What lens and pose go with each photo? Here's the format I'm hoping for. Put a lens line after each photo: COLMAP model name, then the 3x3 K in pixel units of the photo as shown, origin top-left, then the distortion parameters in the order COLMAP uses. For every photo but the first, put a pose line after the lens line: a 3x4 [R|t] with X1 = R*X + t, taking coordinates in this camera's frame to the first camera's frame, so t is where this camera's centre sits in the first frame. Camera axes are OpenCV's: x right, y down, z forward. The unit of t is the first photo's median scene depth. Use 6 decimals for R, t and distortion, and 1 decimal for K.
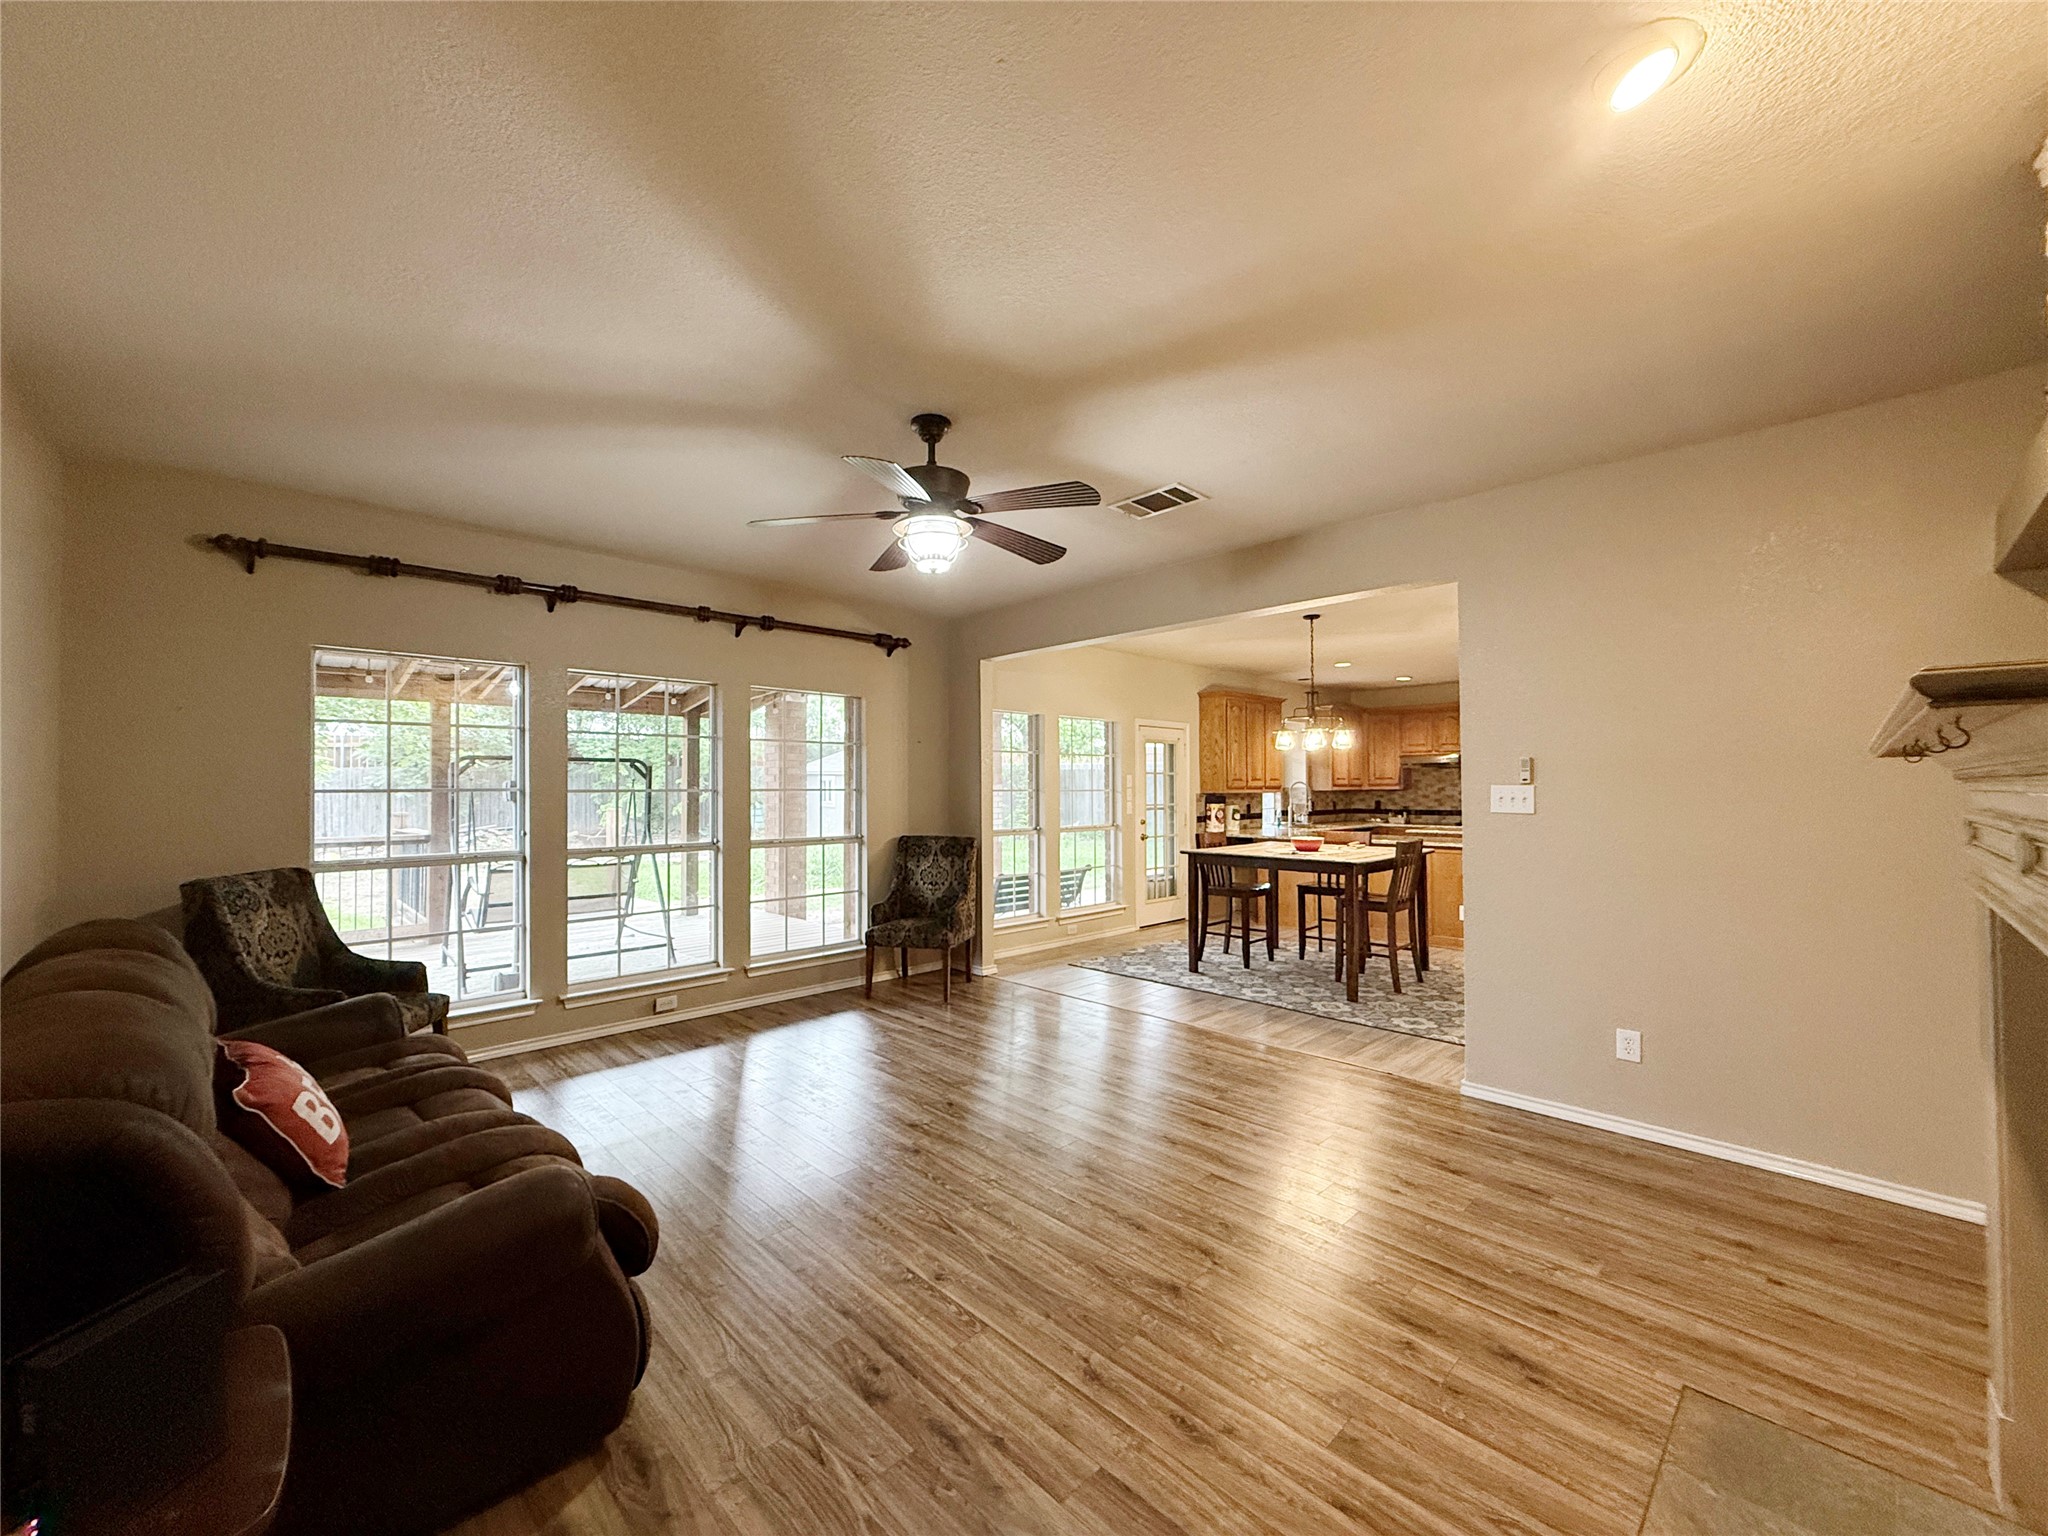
lens RADIAL K [[818.5, 0, 1030.4], [0, 818.5, 772.9], [0, 0, 1]] dist [-0.000327, 0.000038]
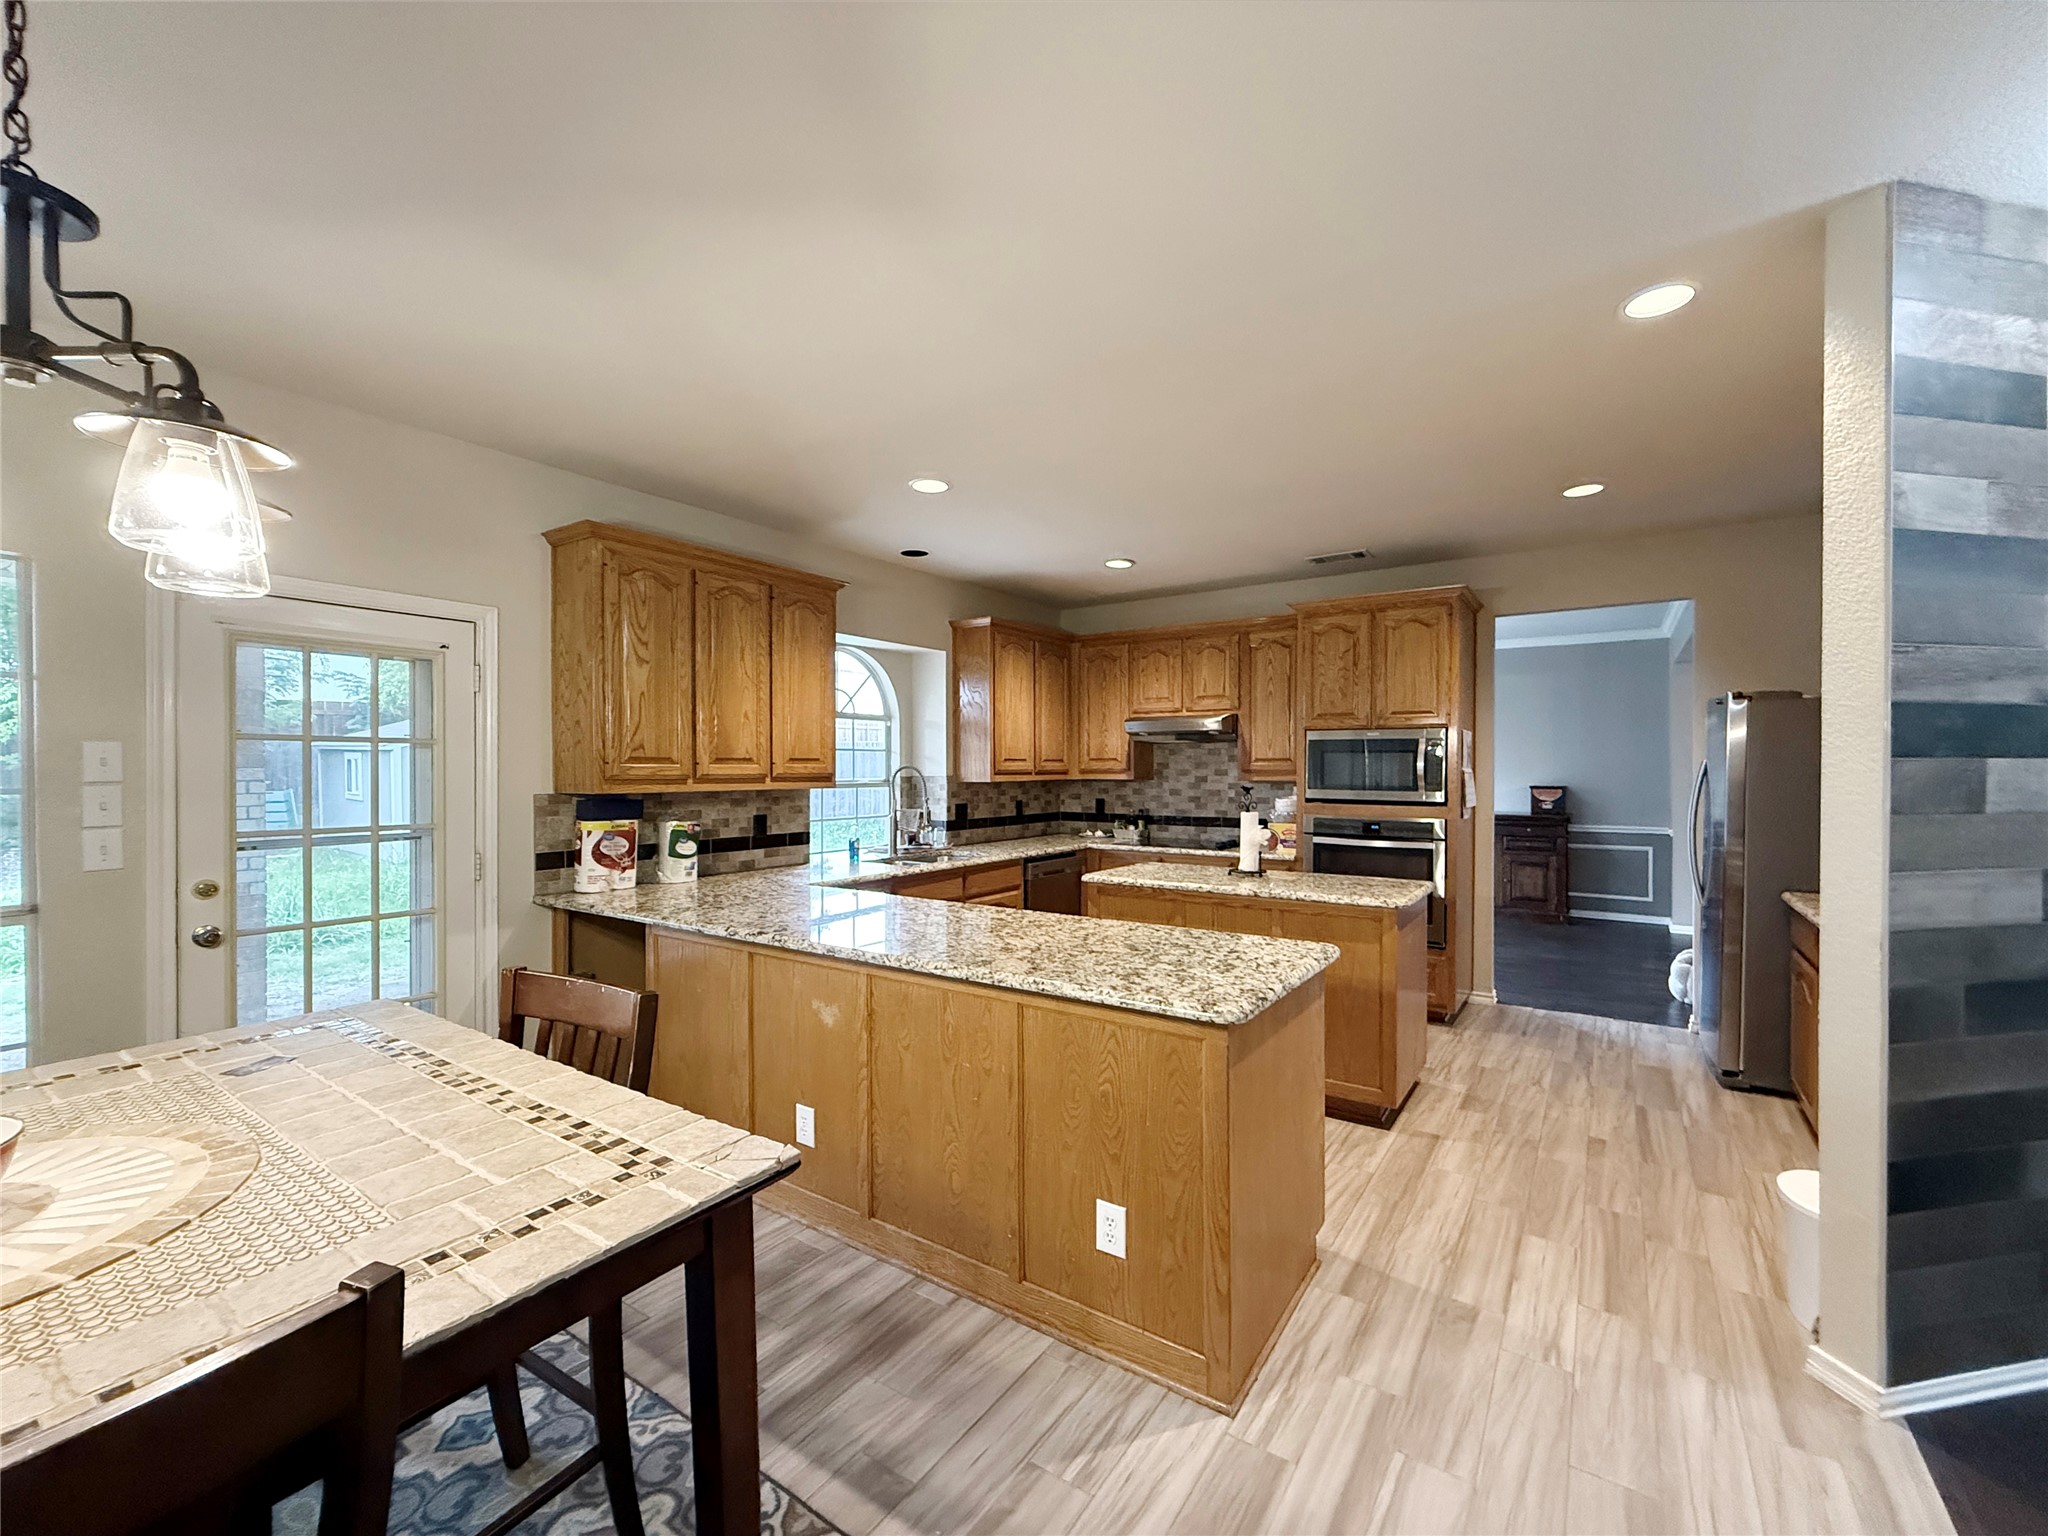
lens RADIAL K [[822.9, 0, 1024.0], [0, 822.9, 768.0], [0, 0, 1]] dist [-0.002111, -0.000107]
pose [[0.984125, 0.006385, 0.177362, 0.591728], [-0.008977, 0.999864, 0.013817, 0.011219], [-0.177250, -0.015190, 0.984049, 0.976391]]
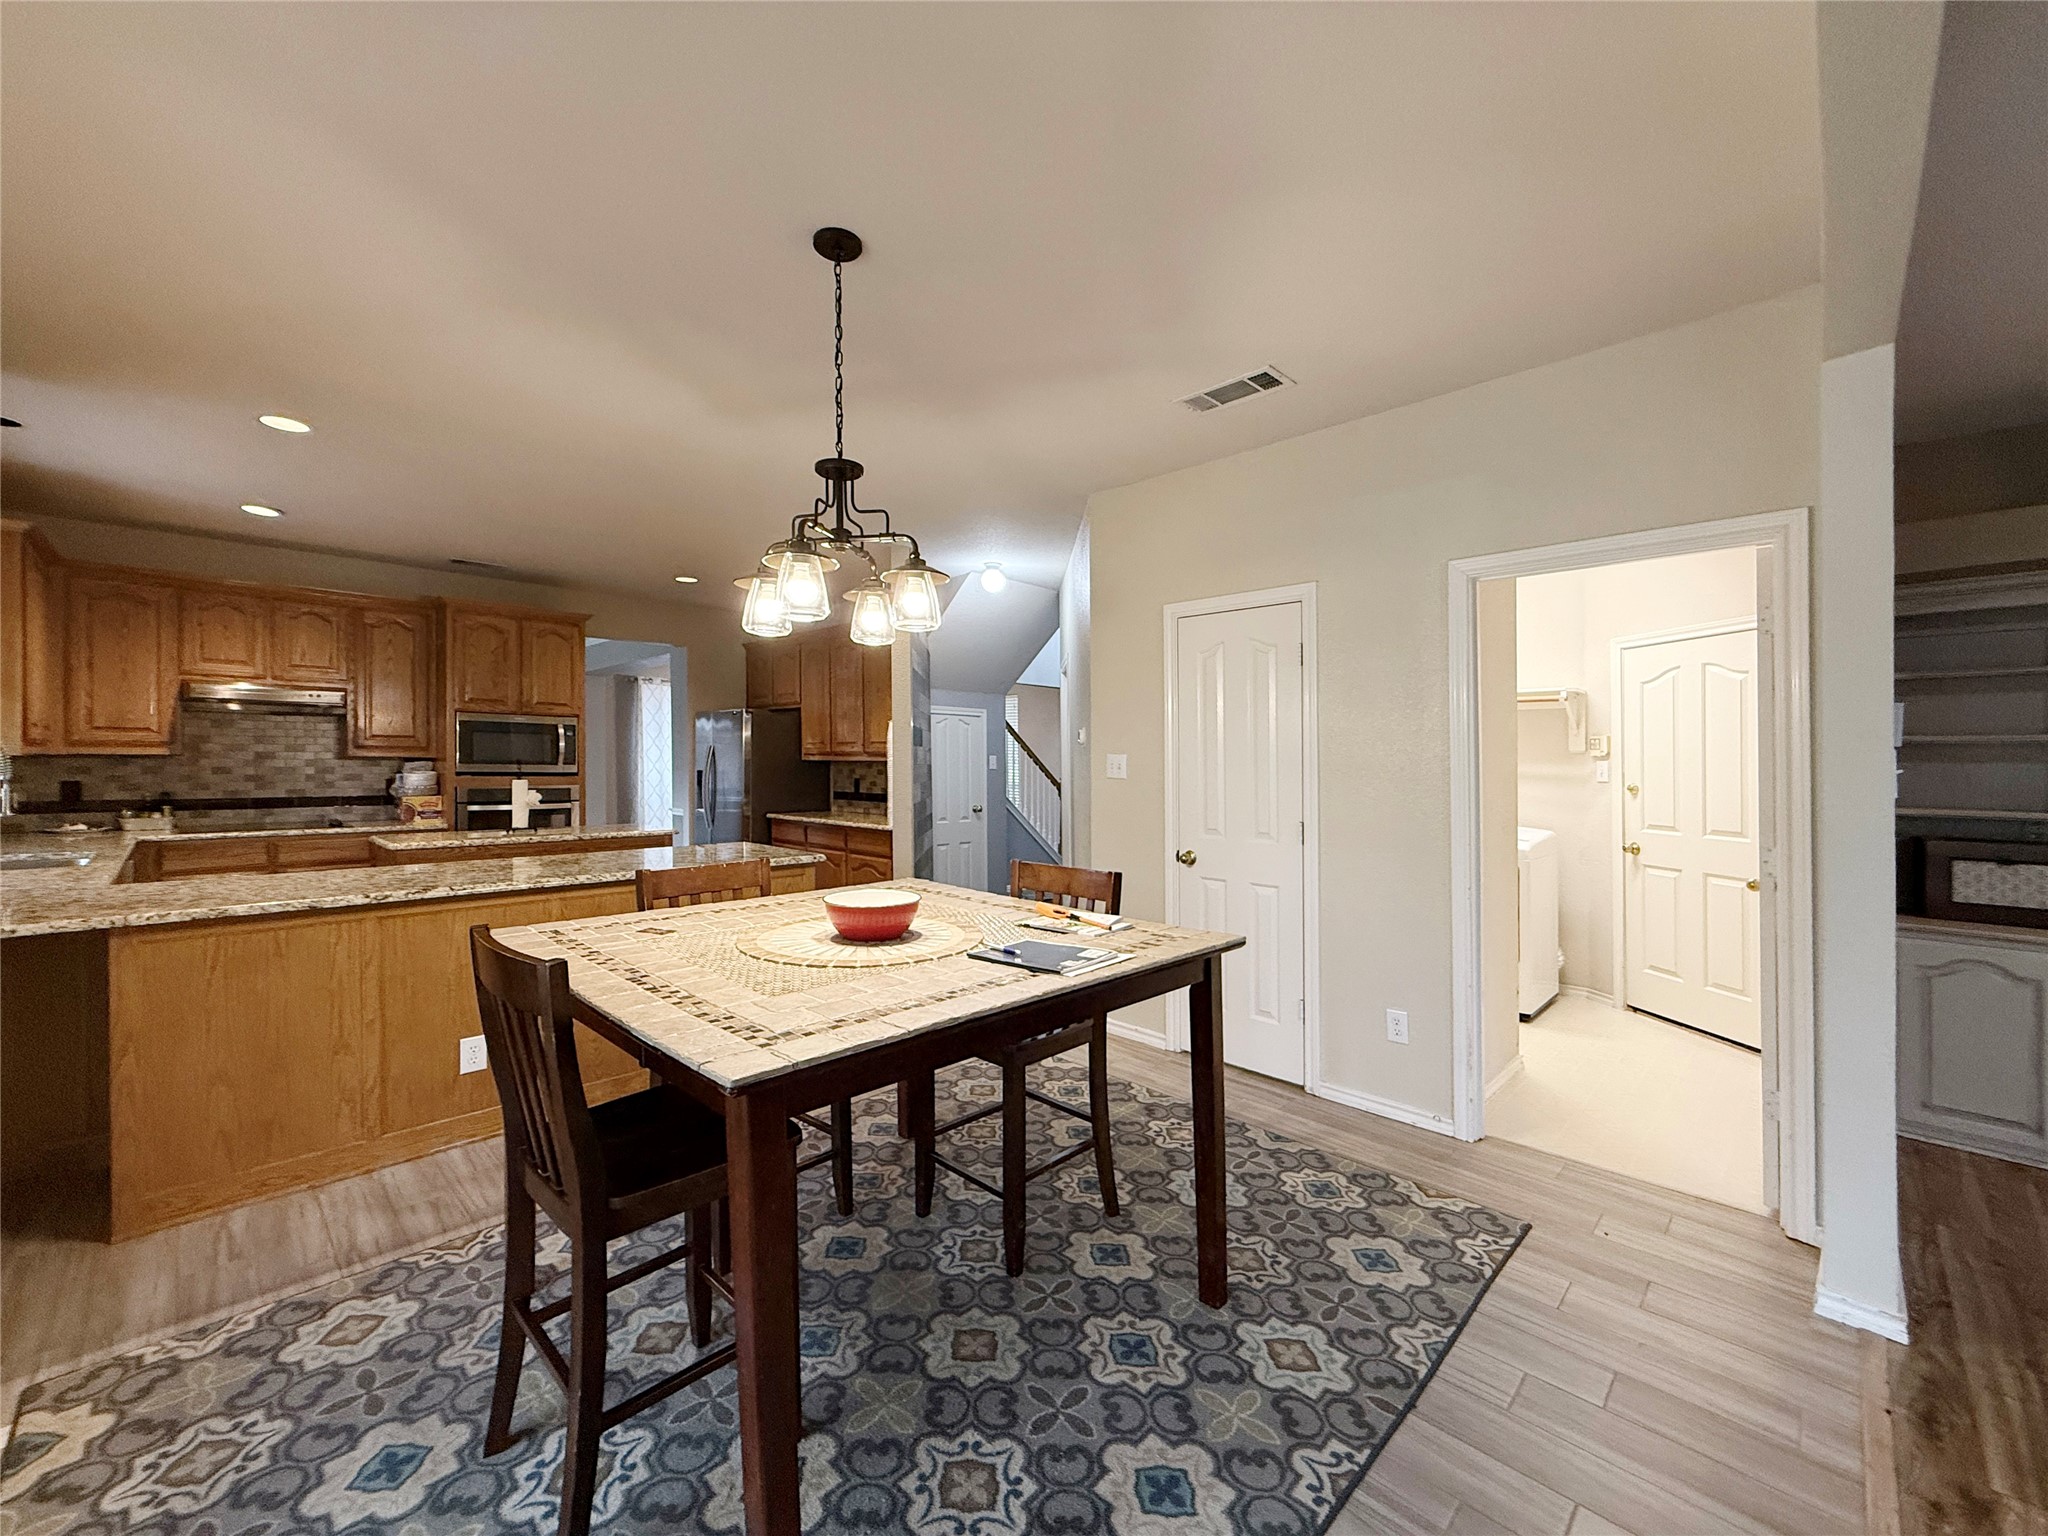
lens RADIAL K [[817.0, 0, 1028.9], [0, 817.0, 778.0], [0, 0, 1]] dist [0.001032, -0.000329]
pose [[0.002312, -0.014377, 0.999894, 0.011726], [-0.025469, 0.999571, 0.014431, 0.029969], [-0.999673, -0.025500, 0.001945, 1.108533]]
